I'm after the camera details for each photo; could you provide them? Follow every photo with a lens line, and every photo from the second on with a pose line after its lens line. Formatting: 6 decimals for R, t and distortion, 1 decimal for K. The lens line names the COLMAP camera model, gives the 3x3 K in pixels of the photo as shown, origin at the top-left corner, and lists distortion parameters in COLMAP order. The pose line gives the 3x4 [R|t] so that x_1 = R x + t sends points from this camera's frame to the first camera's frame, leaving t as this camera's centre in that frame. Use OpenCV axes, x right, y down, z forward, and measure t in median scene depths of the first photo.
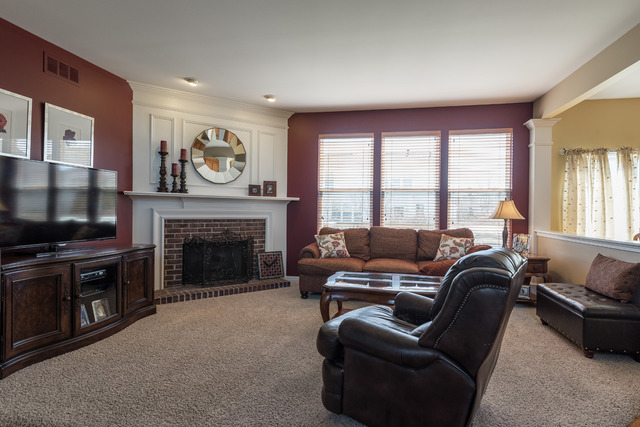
lens RADIAL K [[351.0, 0, 323.4], [0, 351.0, 212.7], [0, 0, 1]] dist [0.004592, -0.000321]
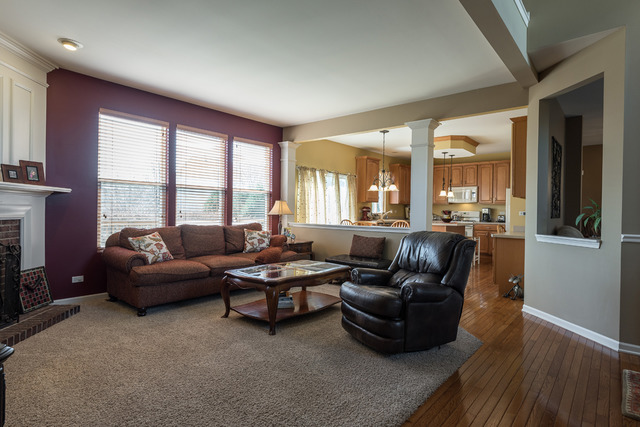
lens RADIAL K [[351.0, 0, 323.4], [0, 351.0, 212.7], [0, 0, 1]] dist [0.004592, -0.000321]
pose [[0.466679, -0.009315, 0.884378, -0.488022], [-0.009829, 0.999828, 0.015718, -0.010136], [-0.884372, -0.016028, 0.466507, 0.210759]]
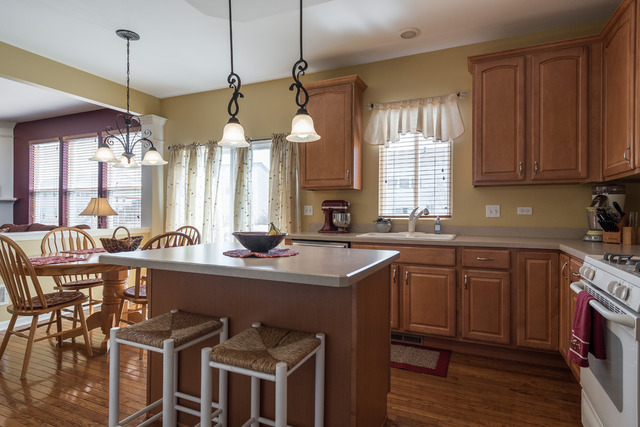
lens RADIAL K [[351.0, 0, 323.4], [0, 351.0, 212.7], [0, 0, 1]] dist [0.004592, -0.000321]
pose [[0.976573, -0.001436, -0.215184, 1.183735], [0.000295, 0.999986, -0.005332, 0.012276], [0.215188, 0.005144, 0.976559, 0.114565]]
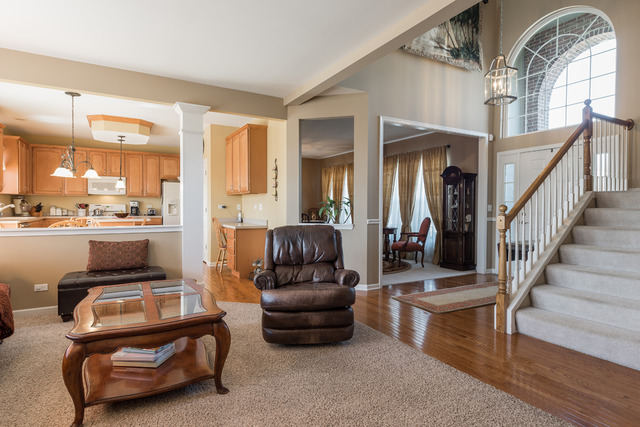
lens RADIAL K [[351.0, 0, 323.4], [0, 351.0, 212.7], [0, 0, 1]] dist [0.004592, -0.000321]
pose [[-0.664383, -0.027547, 0.746885, -0.377902], [-0.015813, 0.999615, 0.022802, -0.010178], [-0.747225, 0.003339, -0.664563, 0.735551]]
